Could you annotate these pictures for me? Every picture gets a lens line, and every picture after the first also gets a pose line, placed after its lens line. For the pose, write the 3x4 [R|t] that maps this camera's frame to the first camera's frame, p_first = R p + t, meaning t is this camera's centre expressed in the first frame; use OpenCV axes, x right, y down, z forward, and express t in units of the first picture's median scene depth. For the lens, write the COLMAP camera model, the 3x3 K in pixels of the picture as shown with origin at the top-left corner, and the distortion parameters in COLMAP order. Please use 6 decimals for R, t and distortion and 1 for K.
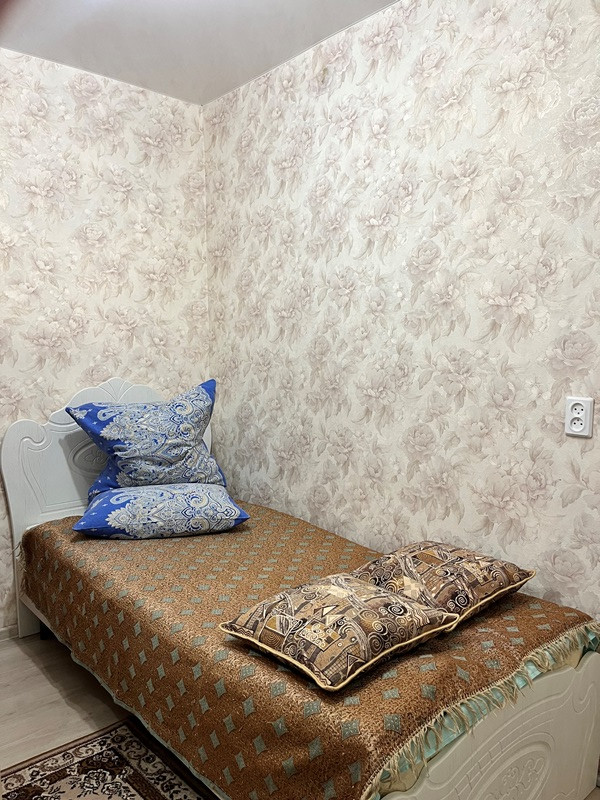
lens RADIAL K [[606.4, 0, 297.2], [0, 606.4, 399.3], [0, 0, 1]] dist [0.060551, -0.074915]
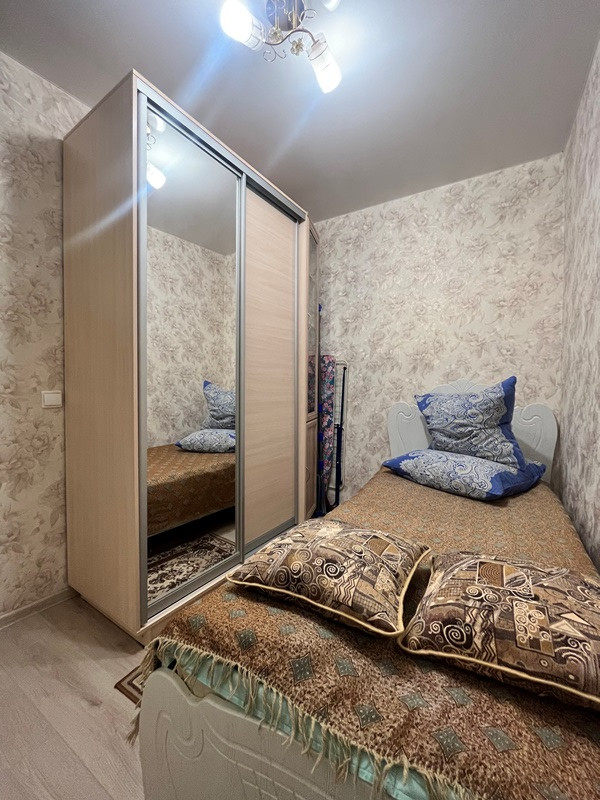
lens RADIAL K [[325.0, 0, 293.5], [0, 325.0, 394.8], [0, 0, 1]] dist [-0.003871, 0.000469]
pose [[0.319543, 0.021595, -0.947326, 0.351218], [-0.081476, 0.996664, -0.004764, 0.044698], [0.944062, 0.078707, 0.320237, 0.430364]]
